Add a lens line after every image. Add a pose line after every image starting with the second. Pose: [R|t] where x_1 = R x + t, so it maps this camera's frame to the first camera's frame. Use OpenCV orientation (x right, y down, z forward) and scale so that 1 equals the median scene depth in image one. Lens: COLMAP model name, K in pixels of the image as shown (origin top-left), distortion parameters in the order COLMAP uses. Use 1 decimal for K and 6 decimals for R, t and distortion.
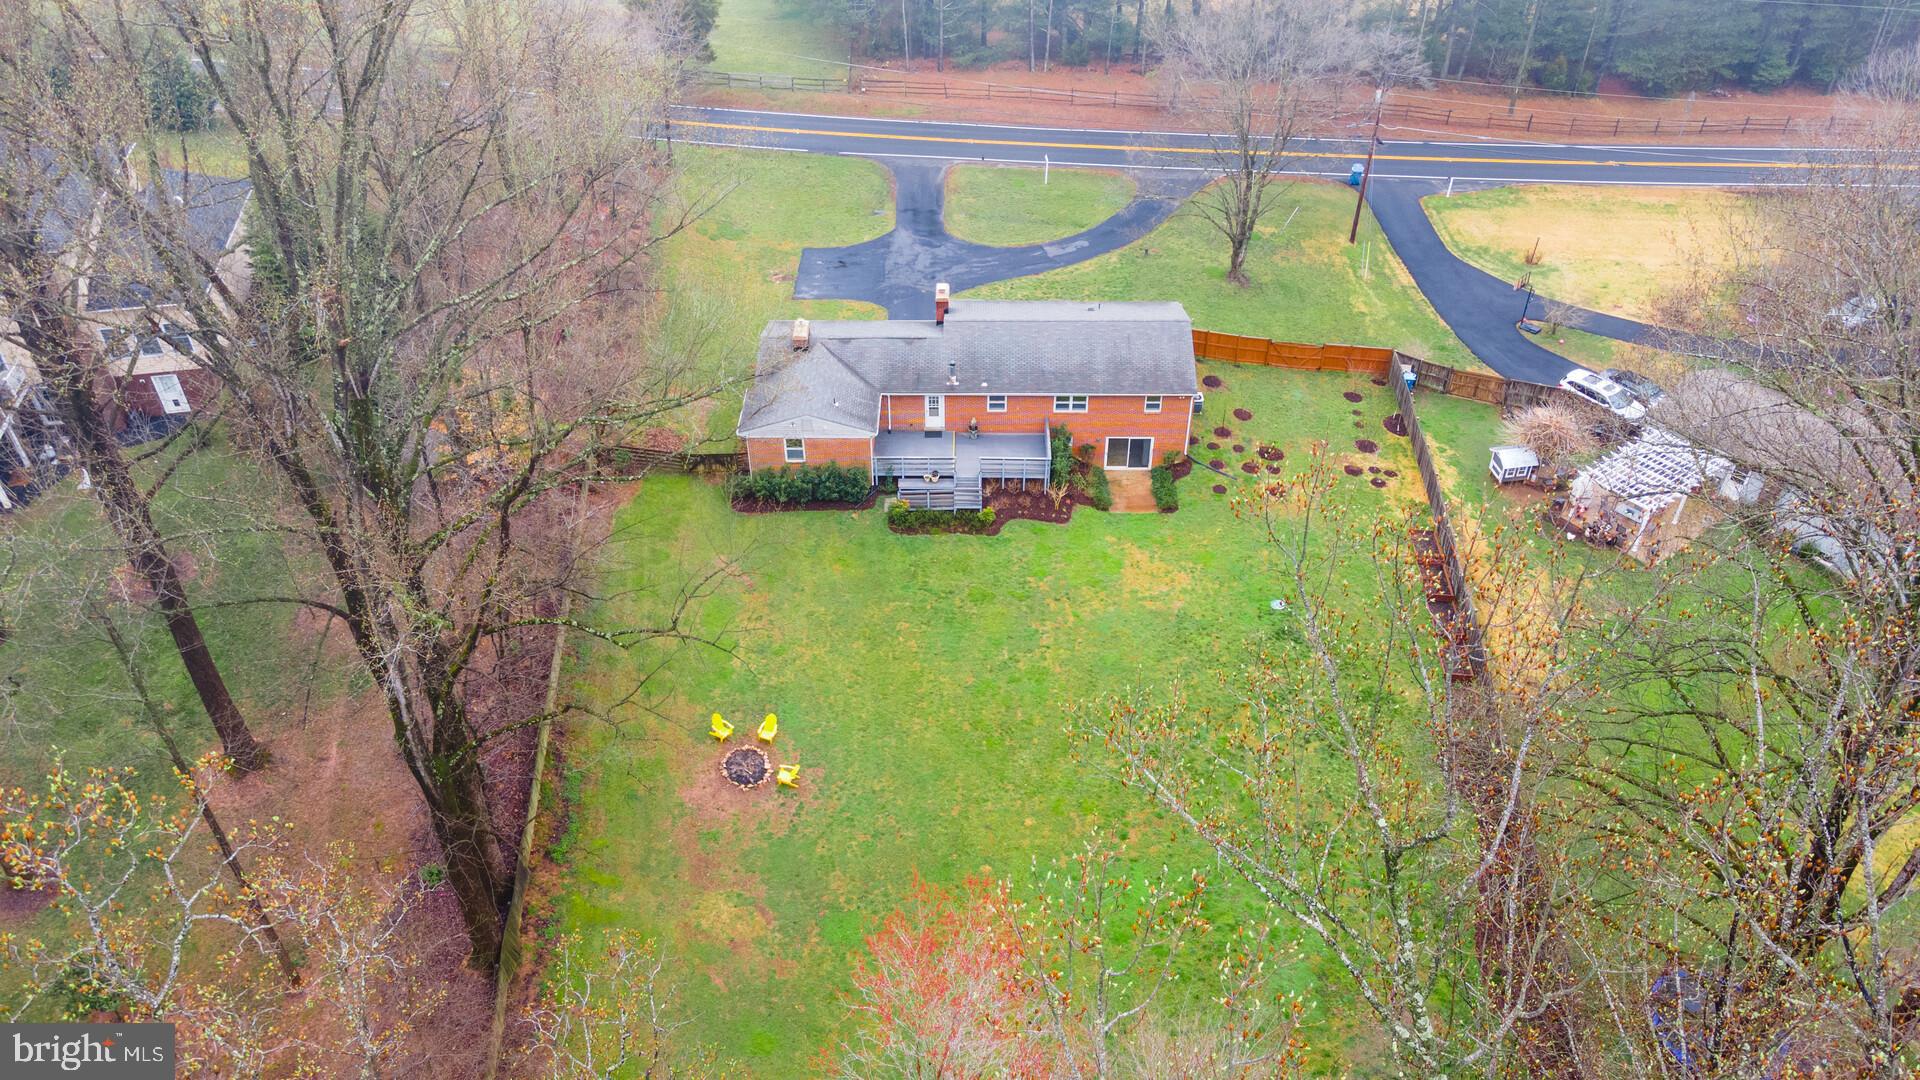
lens RADIAL K [[1409.4, 0, 952.0], [0, 1409.4, 536.5], [0, 0, 1]] dist [0.042348, -0.001852]
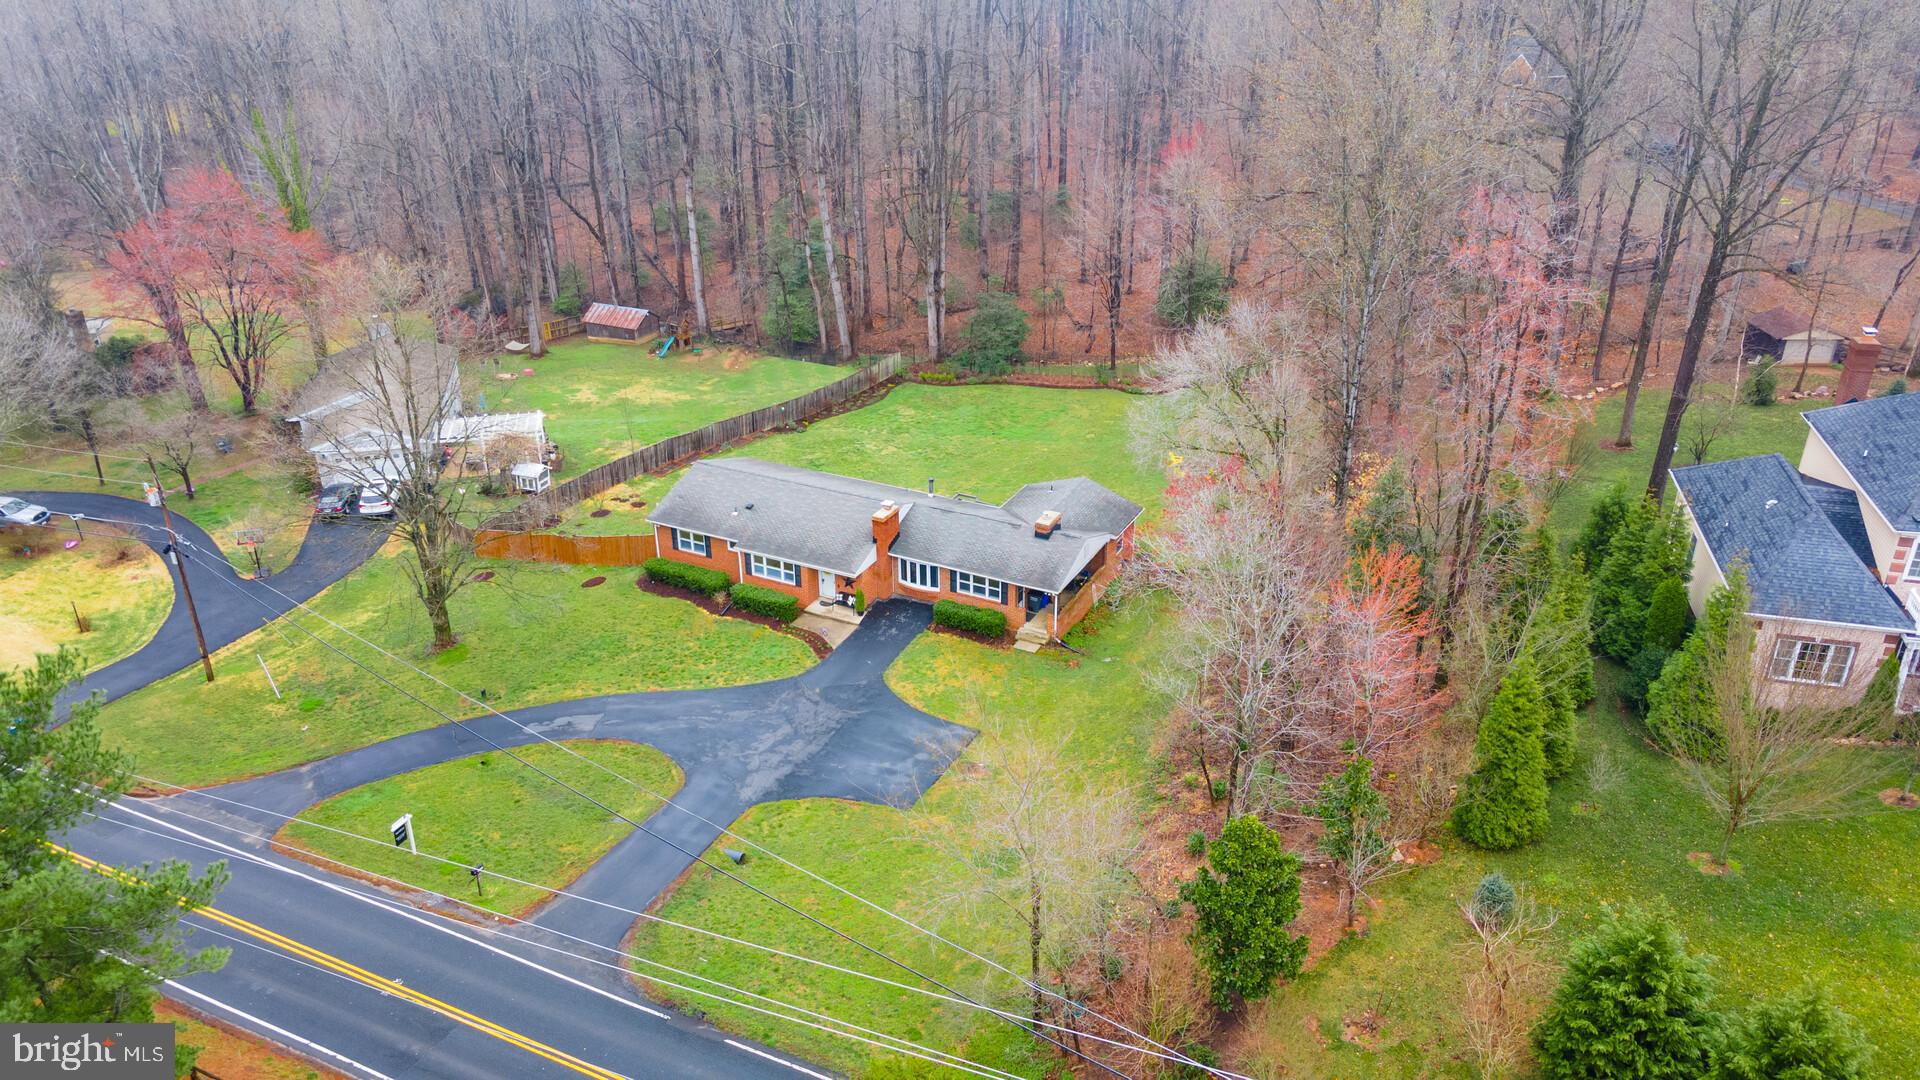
lens RADIAL K [[1409.4, 0, 952.0], [0, 1409.4, 536.5], [0, 0, 1]] dist [0.042348, -0.001852]
pose [[-0.896808, -0.185156, 0.401811, -0.433478], [0.283190, 0.457538, 0.842889, -0.963628], [-0.339910, 0.869699, -0.357890, 1.372450]]
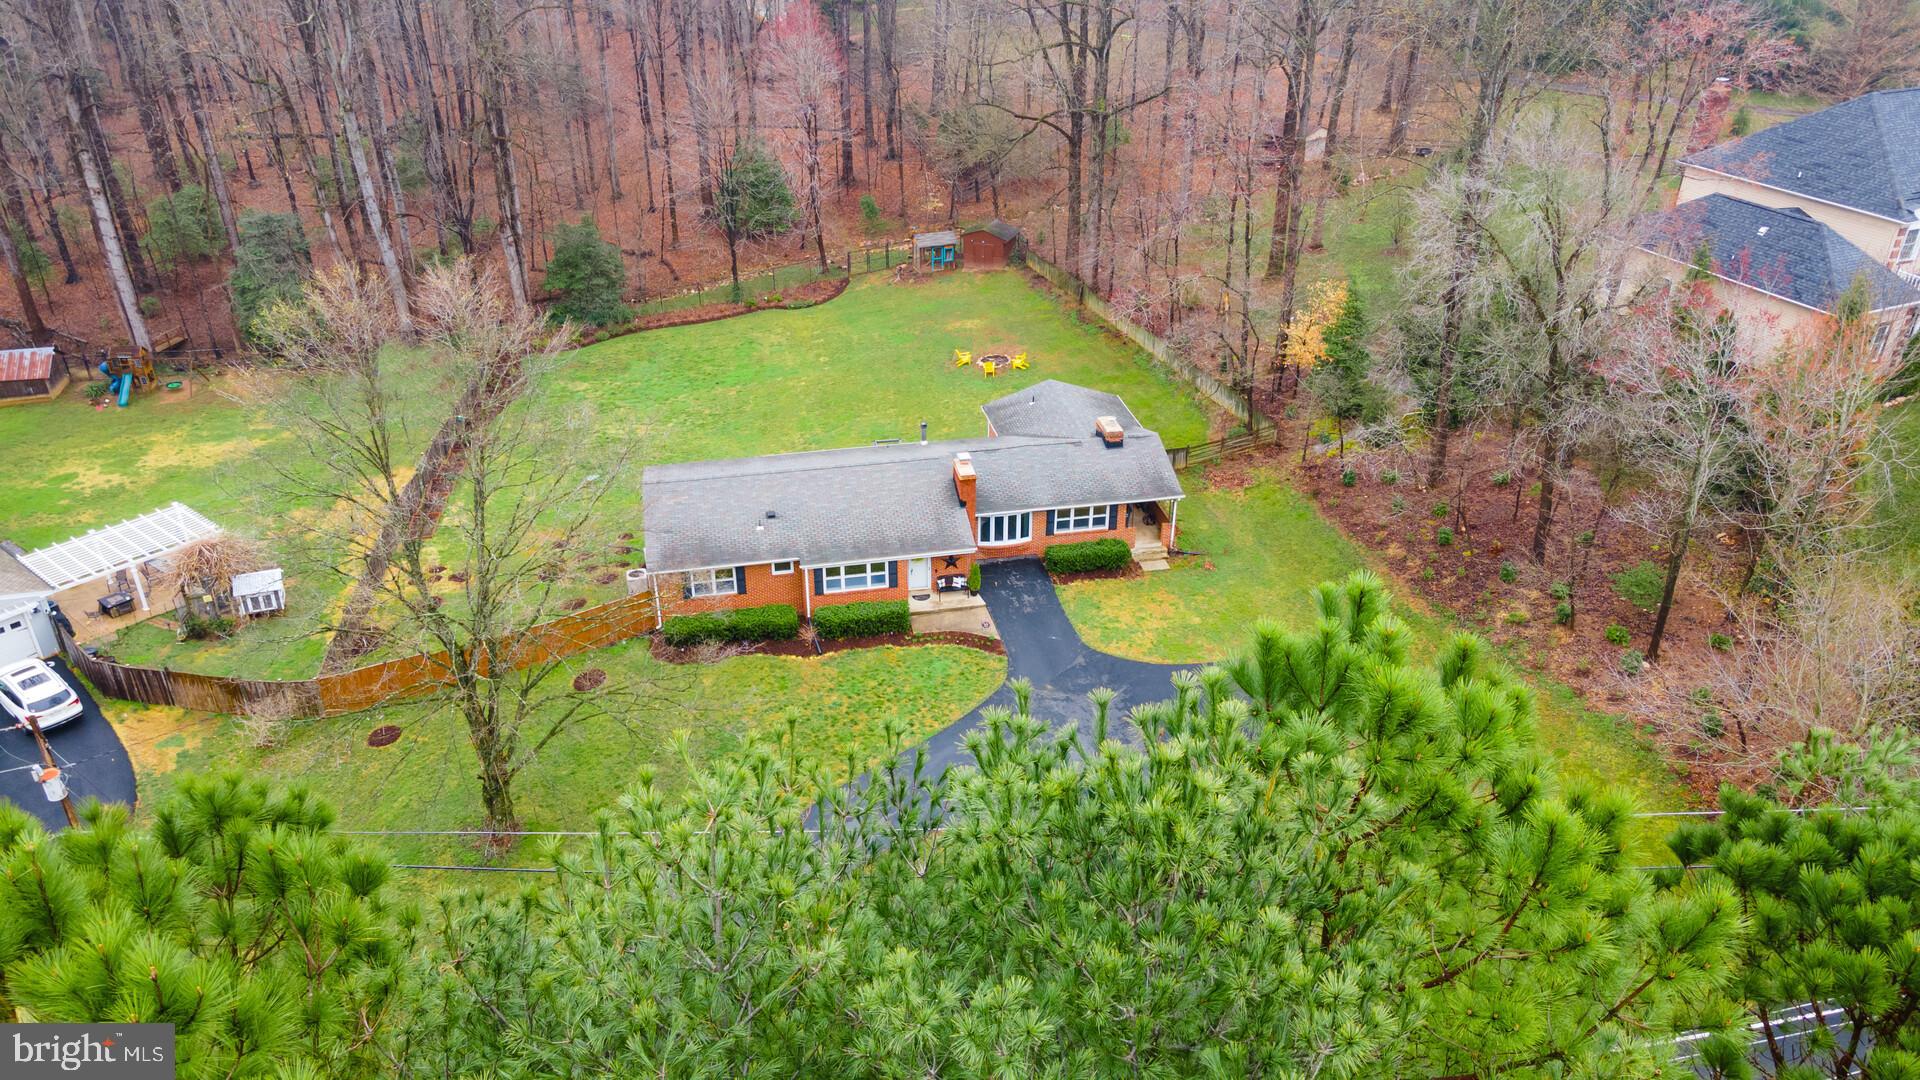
lens RADIAL K [[1409.4, 0, 952.0], [0, 1409.4, 536.5], [0, 0, 1]] dist [0.042348, -0.001852]
pose [[-0.978030, 0.103750, -0.180815, 0.147769], [-0.128621, 0.382272, 0.915055, -0.889357], [0.164057, 0.918207, -0.360529, 1.352095]]
